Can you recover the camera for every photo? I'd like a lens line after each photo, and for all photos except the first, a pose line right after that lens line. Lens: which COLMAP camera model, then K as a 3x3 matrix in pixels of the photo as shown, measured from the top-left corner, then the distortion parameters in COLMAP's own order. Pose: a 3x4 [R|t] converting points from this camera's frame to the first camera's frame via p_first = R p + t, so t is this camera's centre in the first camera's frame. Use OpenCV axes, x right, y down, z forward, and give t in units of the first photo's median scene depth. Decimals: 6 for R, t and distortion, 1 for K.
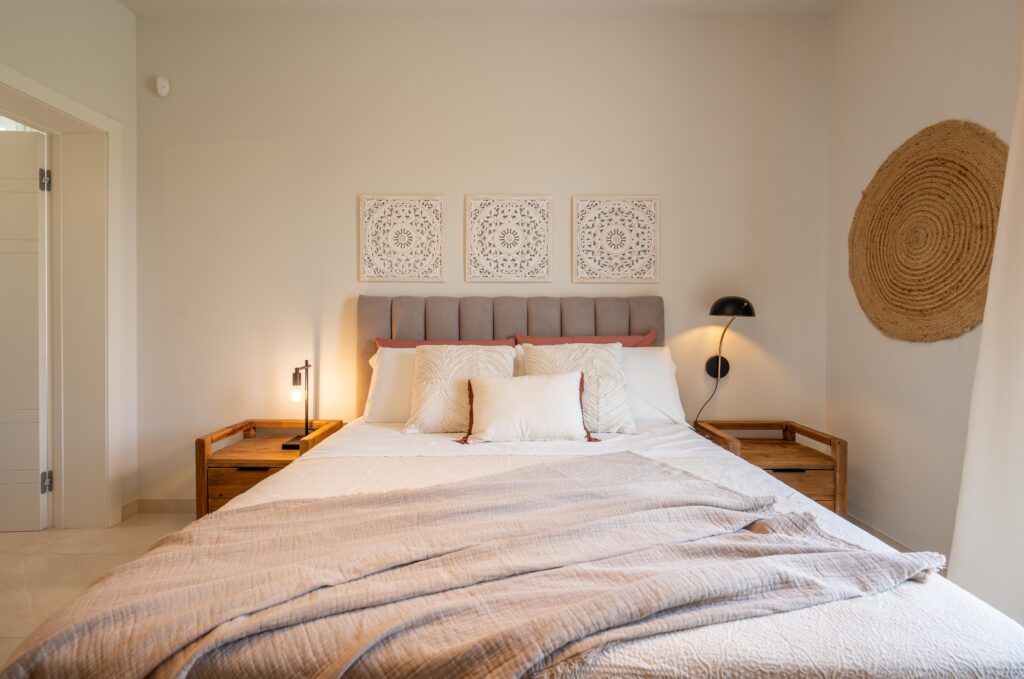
lens RADIAL K [[468.0, 0, 512.0], [0, 468.0, 339.5], [0, 0, 1]] dist [-0.057867, 0.020511]
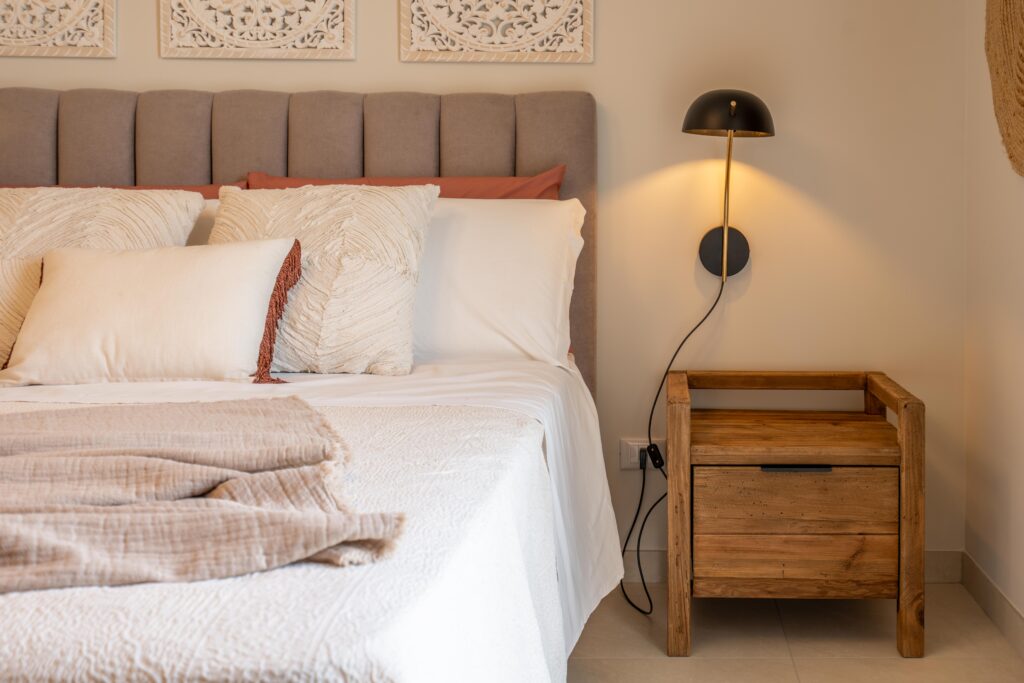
lens RADIAL K [[1070.8, 0, 512.0], [0, 1070.8, 341.5], [0, 0, 1]] dist [-0.017046, -0.010172]
pose [[0.999704, 0.015627, -0.018654, 0.271205], [-0.013095, 0.991569, 0.128914, 0.015006], [0.020511, -0.128632, 0.991480, -0.079421]]
